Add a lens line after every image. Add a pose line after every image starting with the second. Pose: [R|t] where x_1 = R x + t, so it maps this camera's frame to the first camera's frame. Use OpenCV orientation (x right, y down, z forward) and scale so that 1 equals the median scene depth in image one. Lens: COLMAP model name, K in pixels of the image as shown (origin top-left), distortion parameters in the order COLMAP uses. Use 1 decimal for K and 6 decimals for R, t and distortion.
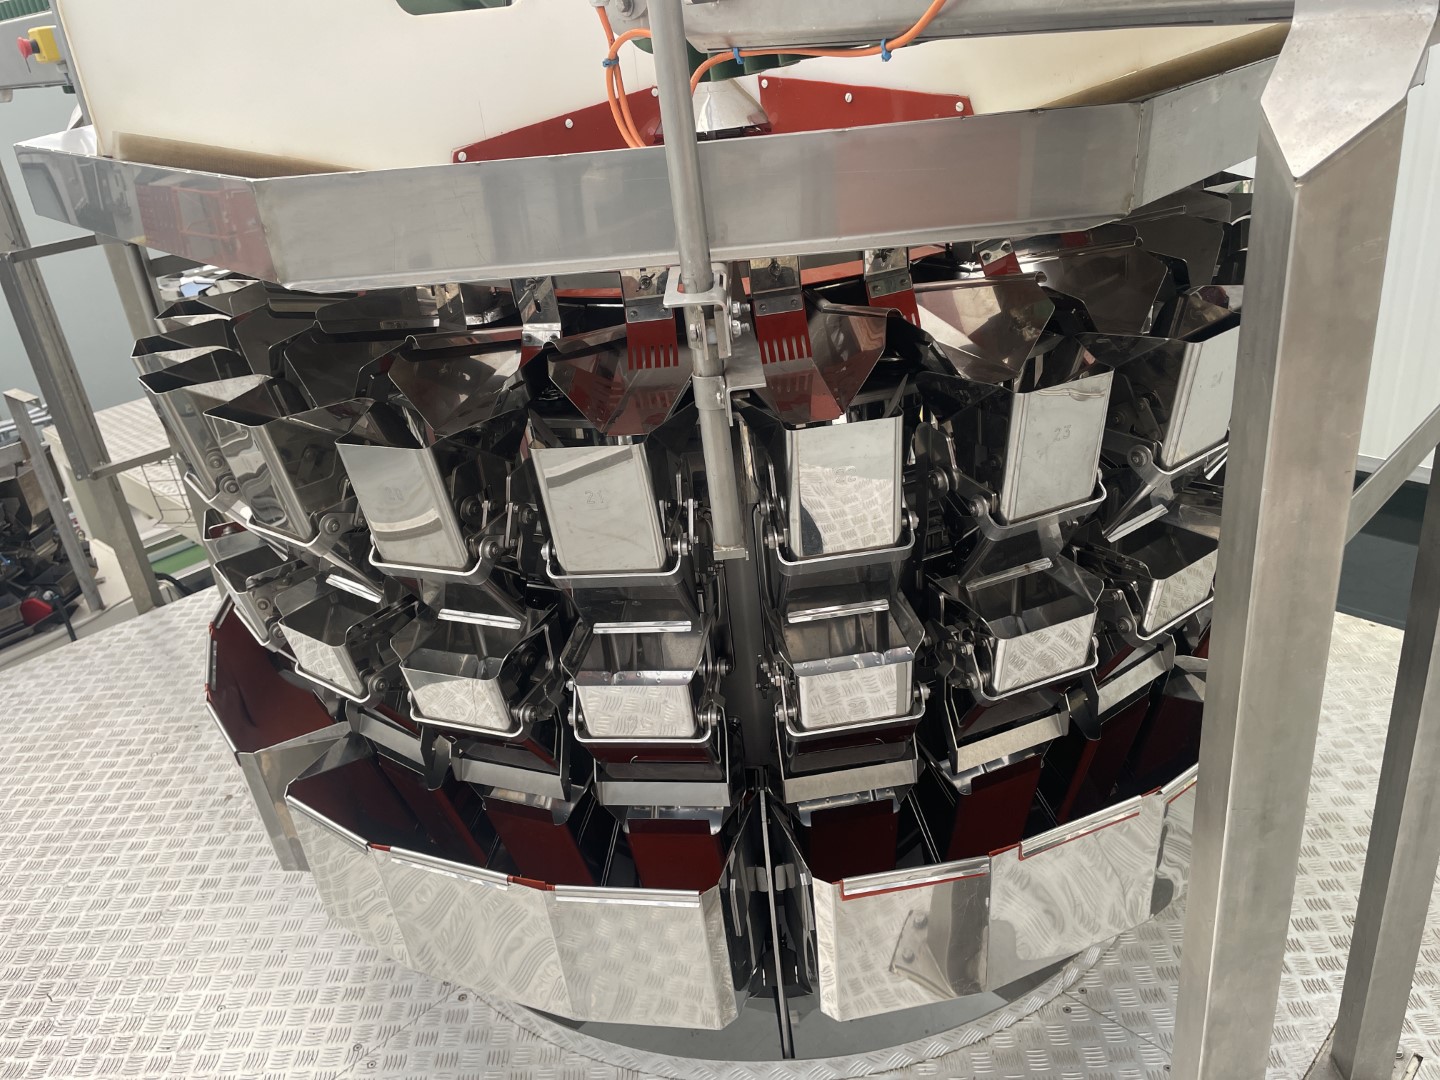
lens RADIAL K [[1082.0, 0, 724.1], [0, 1082.0, 520.4], [0, 0, 1]] dist [0.089824, -0.116490]
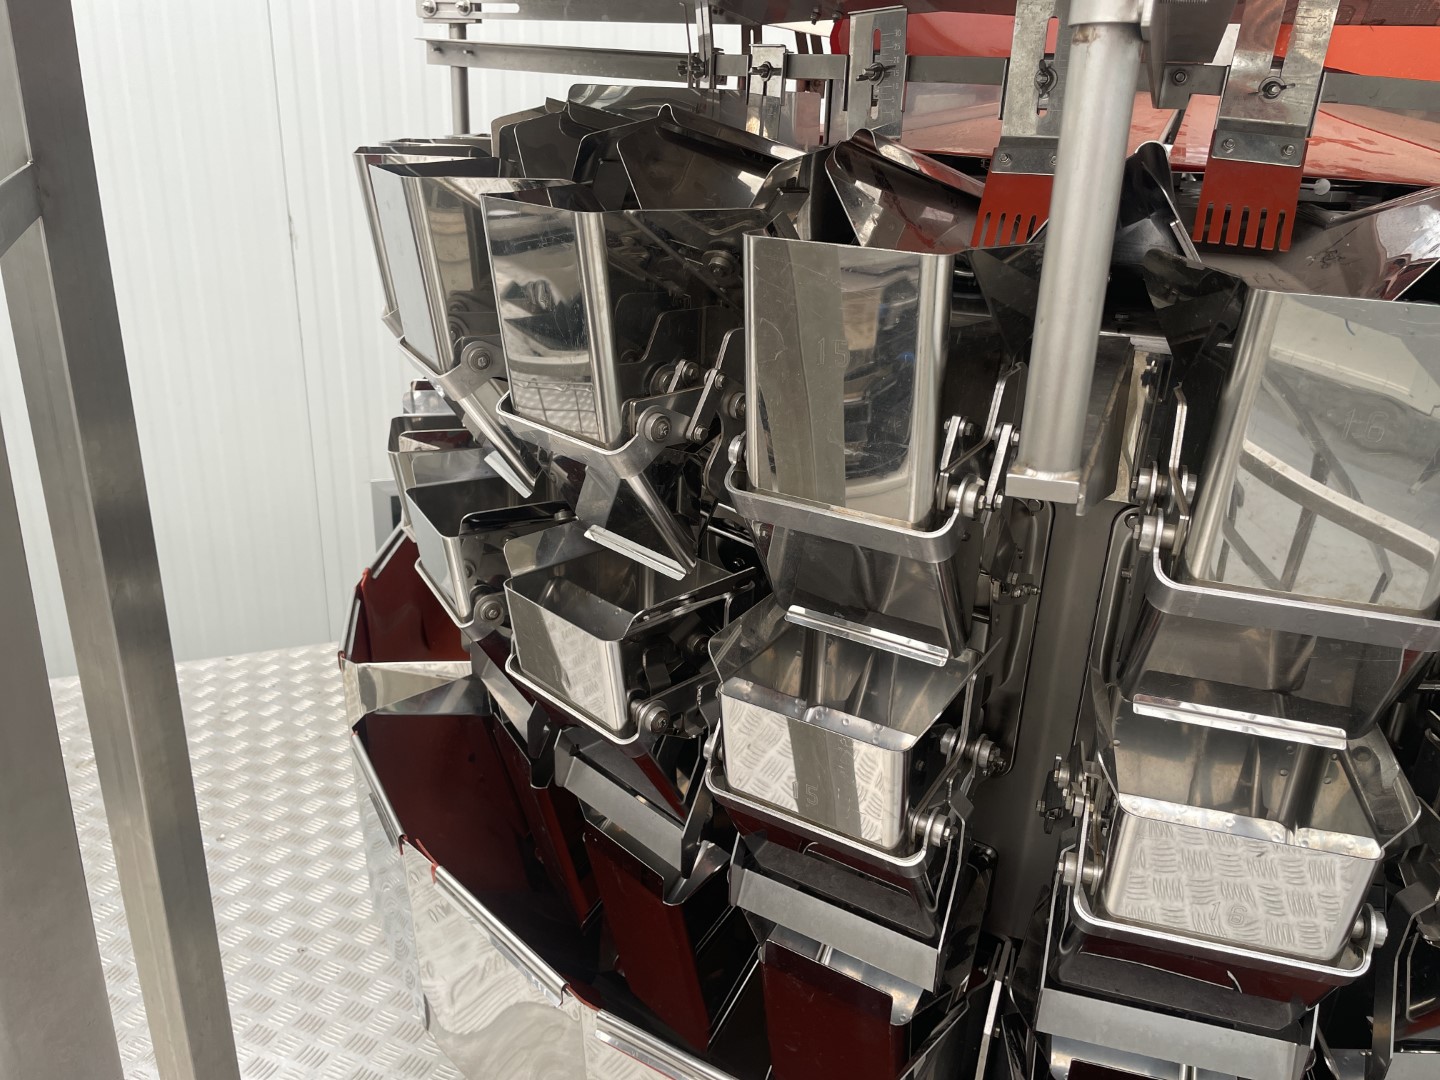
lens RADIAL K [[1173.9, 0, 721.5], [0, 1173.9, 503.5], [0, 0, 1]] dist [0.106420, -0.185284]
pose [[0.918805, 0.268582, -0.289242, 0.015860], [-0.284574, 0.958554, -0.013888, 0.061638], [0.273524, 0.095072, 0.957155, 0.368860]]
